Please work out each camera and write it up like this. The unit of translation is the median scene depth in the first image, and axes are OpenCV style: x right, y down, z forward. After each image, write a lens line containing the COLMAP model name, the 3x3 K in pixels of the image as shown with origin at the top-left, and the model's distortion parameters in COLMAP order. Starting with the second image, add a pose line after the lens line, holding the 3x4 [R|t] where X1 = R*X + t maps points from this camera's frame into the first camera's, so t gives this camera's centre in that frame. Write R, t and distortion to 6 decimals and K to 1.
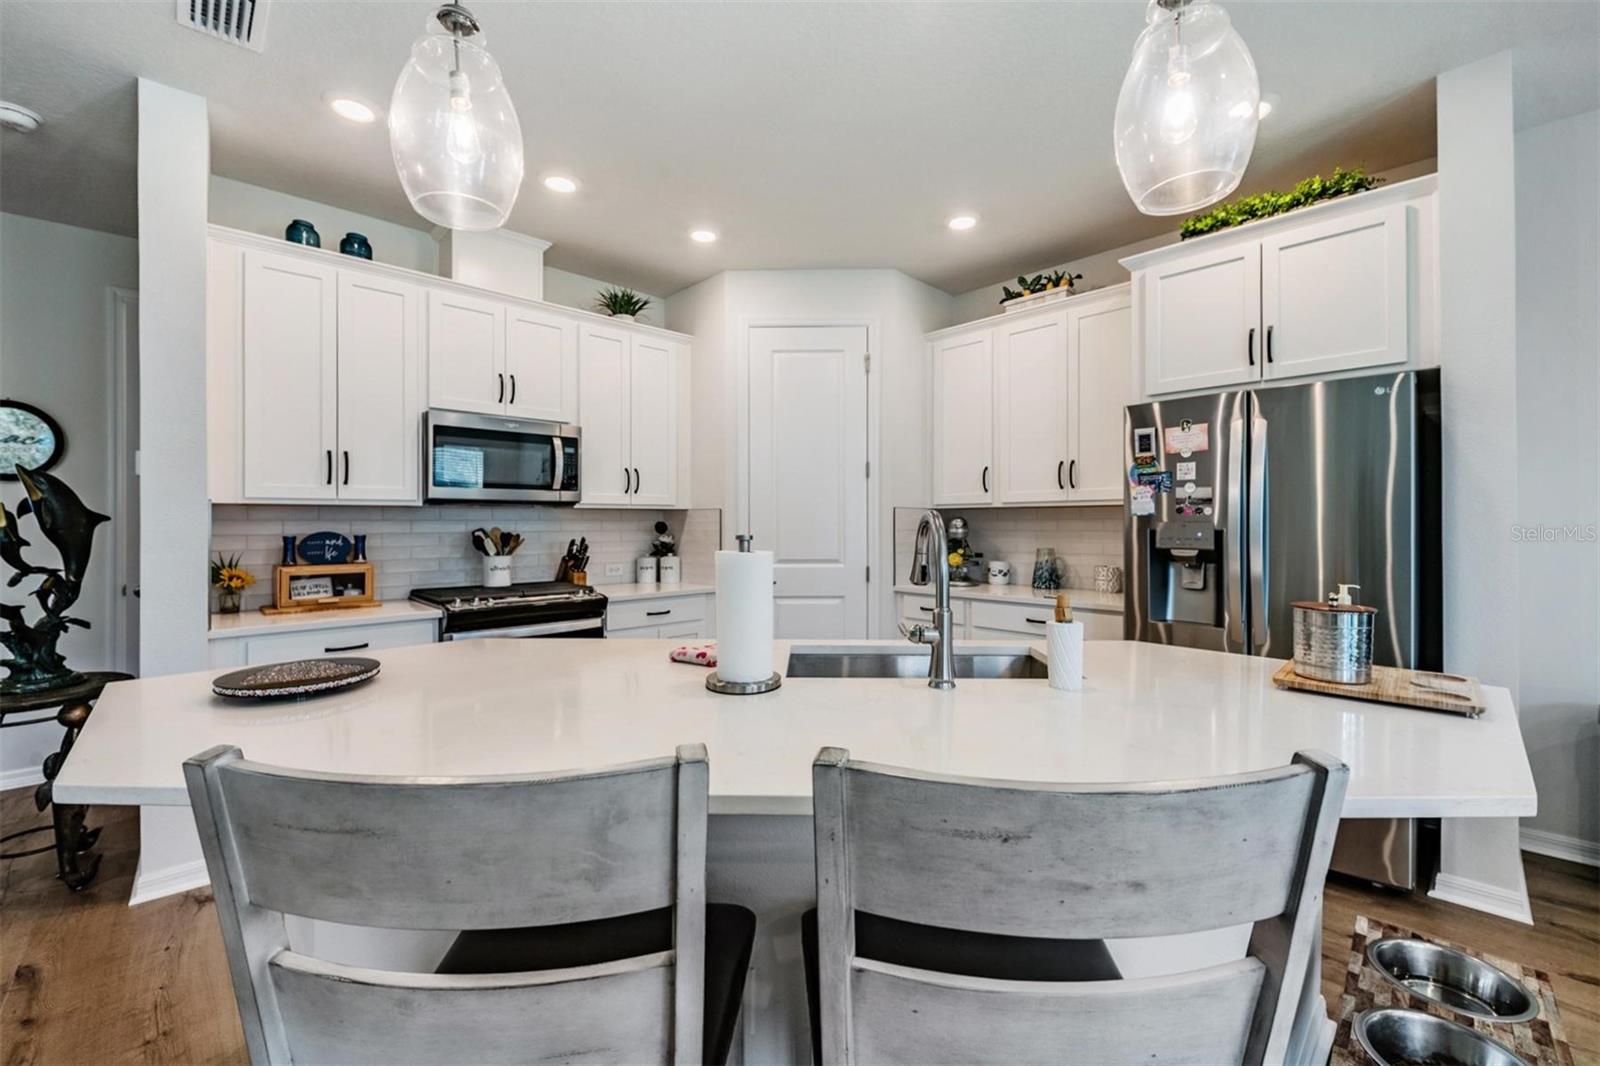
lens RADIAL K [[646.0, 0, 805.5], [0, 646.0, 525.8], [0, 0, 1]] dist [-0.016555, -0.000232]
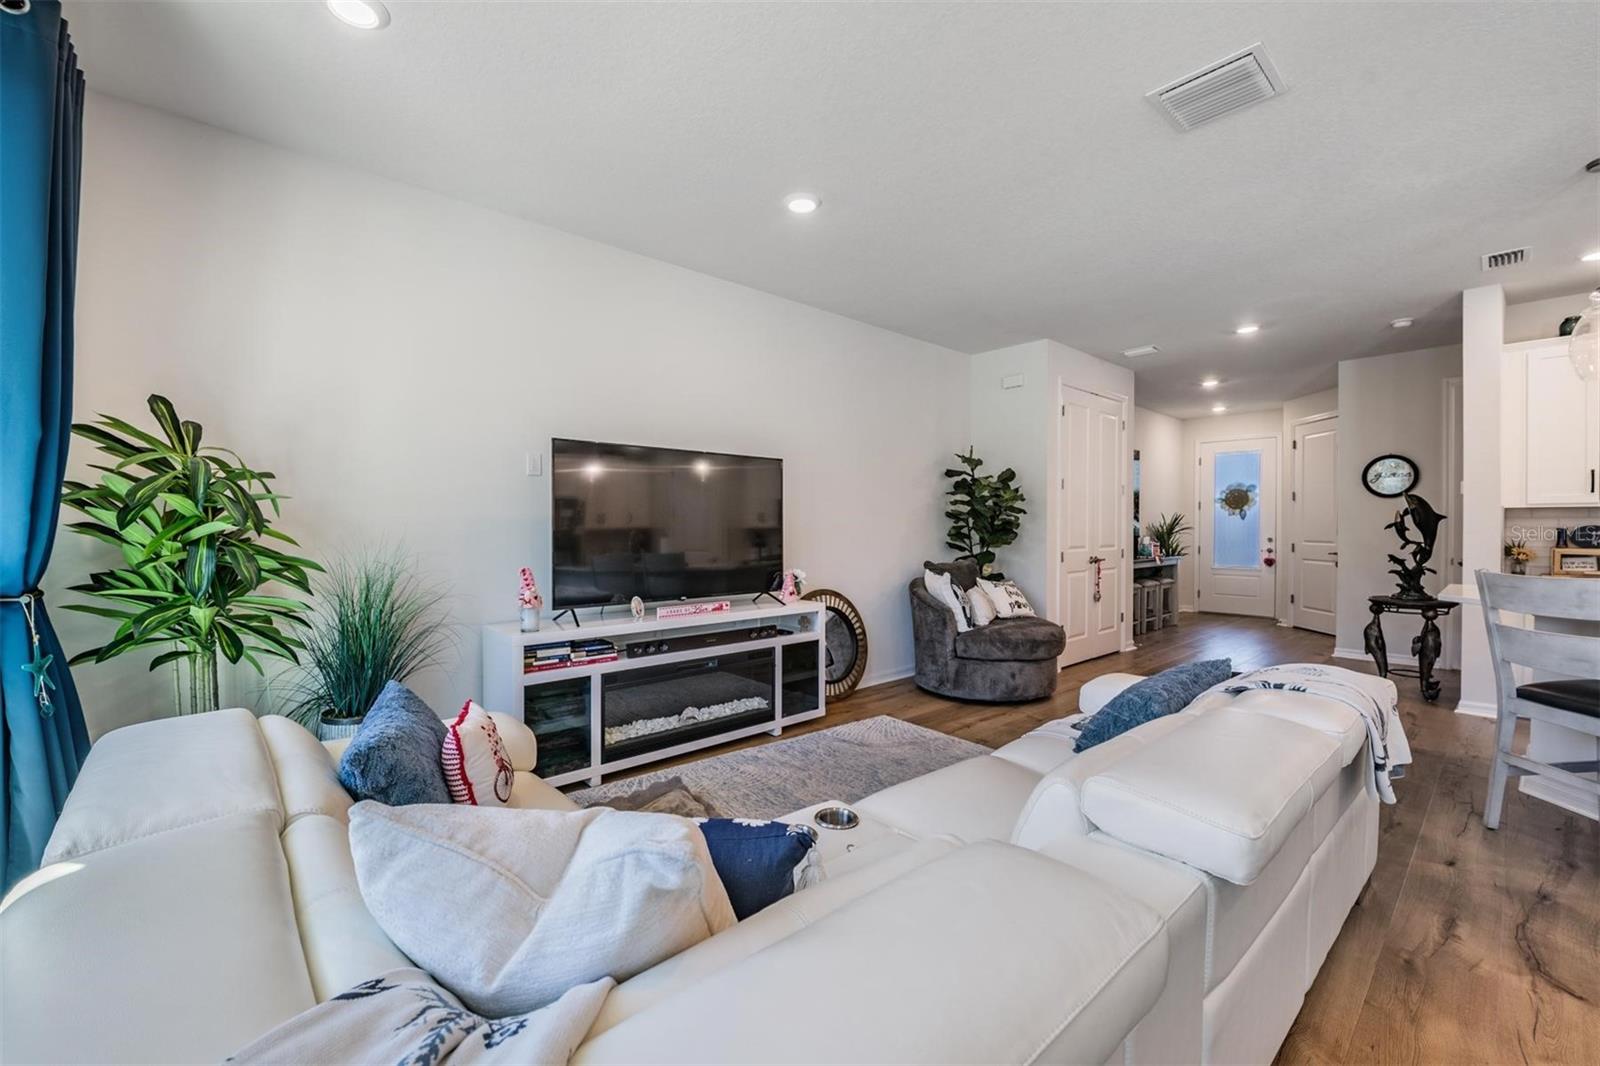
lens RADIAL K [[651.6, 0, 796.2], [0, 651.6, 531.5], [0, 0, 1]] dist [-0.010291, -0.000549]
pose [[-0.038772, 0.011320, -0.999184, 0.743490], [-0.004421, 0.999924, 0.011500, 0.014306], [0.999238, 0.004863, -0.038719, -0.717273]]
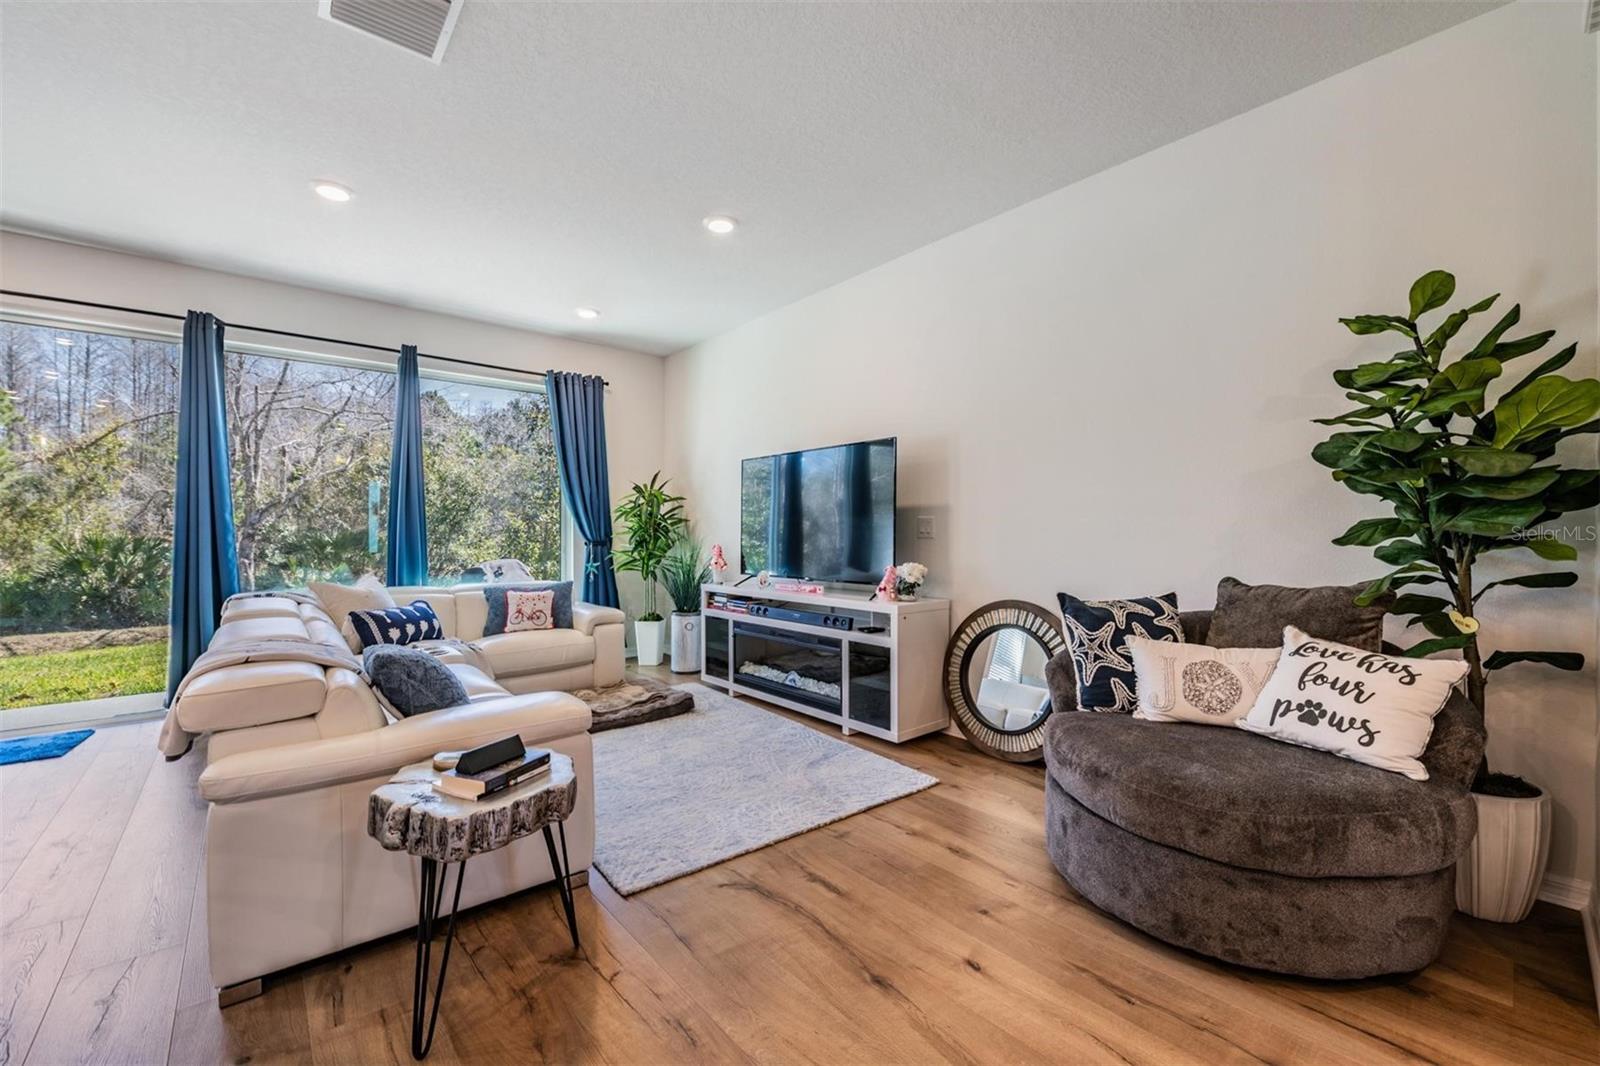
lens RADIAL K [[642.1, 0, 804.1], [0, 642.1, 538.3], [0, 0, 1]] dist [-0.014595, -0.000394]
pose [[-0.998518, 0.005663, 0.054119, -0.541317], [0.006306, 0.999912, 0.011706, 0.050241], [-0.054048, 0.012030, -0.998466, 0.414112]]
